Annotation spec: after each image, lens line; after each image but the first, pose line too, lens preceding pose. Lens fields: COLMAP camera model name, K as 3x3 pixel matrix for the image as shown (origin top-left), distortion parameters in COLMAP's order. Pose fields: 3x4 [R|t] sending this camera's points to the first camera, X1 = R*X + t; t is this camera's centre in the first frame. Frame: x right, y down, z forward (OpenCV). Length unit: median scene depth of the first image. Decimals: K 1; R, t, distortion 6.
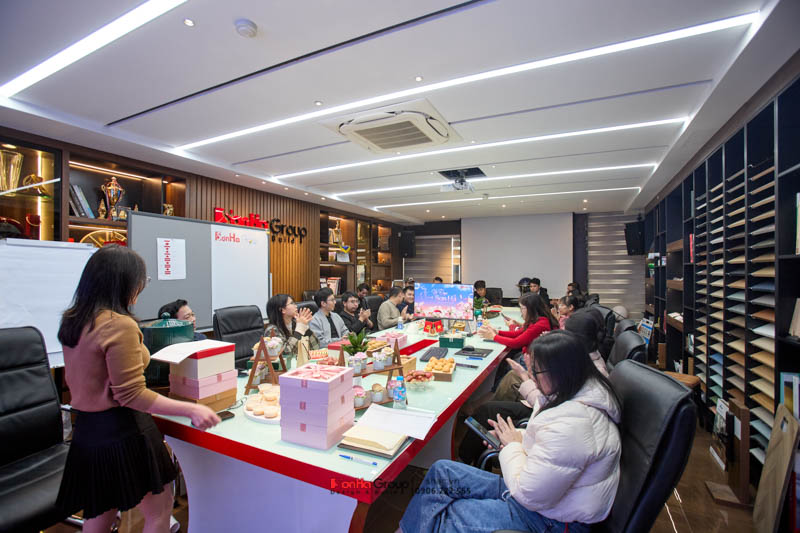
lens RADIAL K [[378.3, 0, 401.2], [0, 378.3, 273.7], [0, 0, 1]] dist [-0.040777, 0.015212]
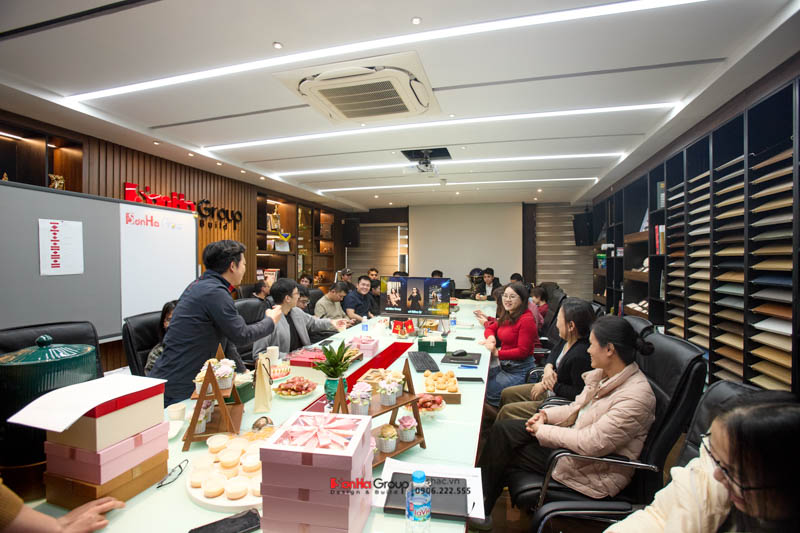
lens RADIAL K [[378.3, 0, 401.1], [0, 378.3, 264.4], [0, 0, 1]] dist [-0.040777, 0.015212]
pose [[0.982941, -0.002439, 0.183903, -0.074895], [0.001680, 0.999989, 0.004284, -0.006599], [-0.183912, -0.003902, 0.982935, 0.133481]]
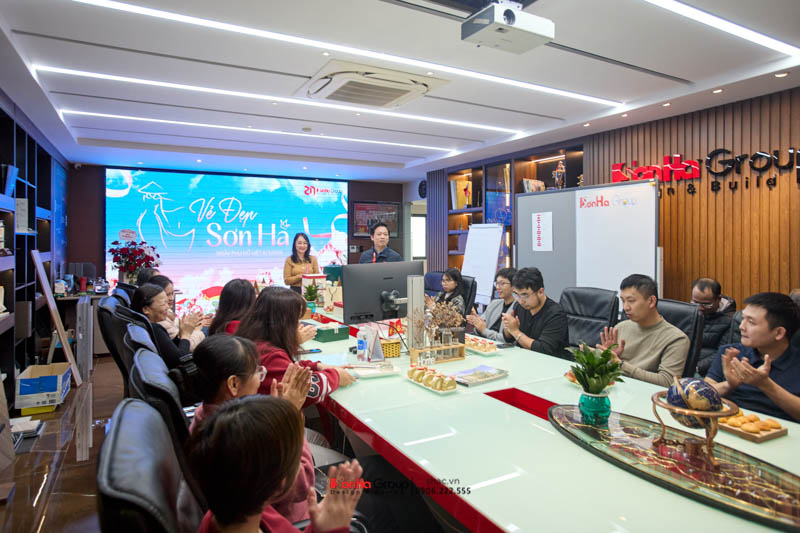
lens RADIAL K [[496.0, 0, 396.5], [0, 496.0, 240.0], [0, 0, 1]] dist [-0.031445, 0.025082]
pose [[-0.593641, -0.002504, -0.804726, 0.703524], [-0.007053, 0.999973, 0.002091, -0.014615], [0.804699, 0.006917, -0.593642, 1.385537]]
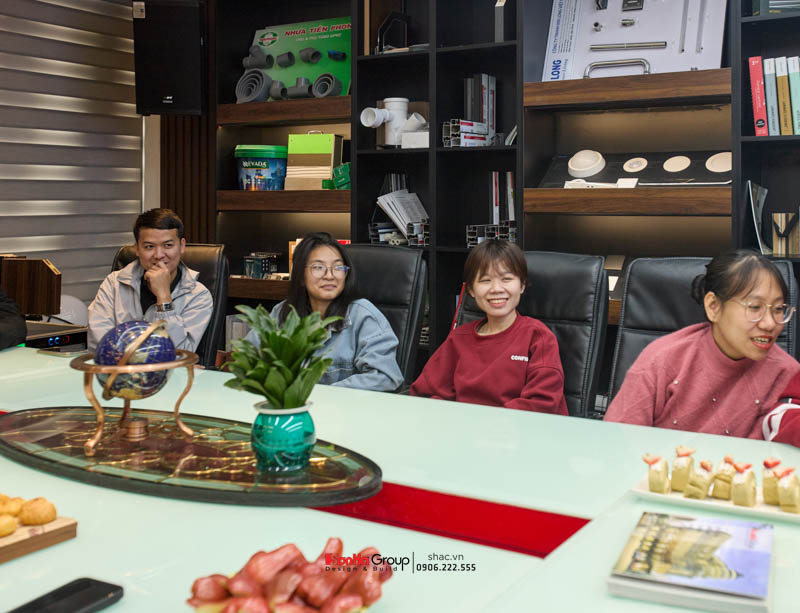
lens RADIAL K [[850.2, 0, 401.9], [0, 850.2, 250.4], [0, 0, 1]] dist [0.021354, 0.000000]
pose [[0.042598, -0.055997, 0.997522, -0.076735], [0.003849, 0.998430, 0.055884, 0.033462], [-0.999085, 0.001459, 0.042747, 1.238139]]
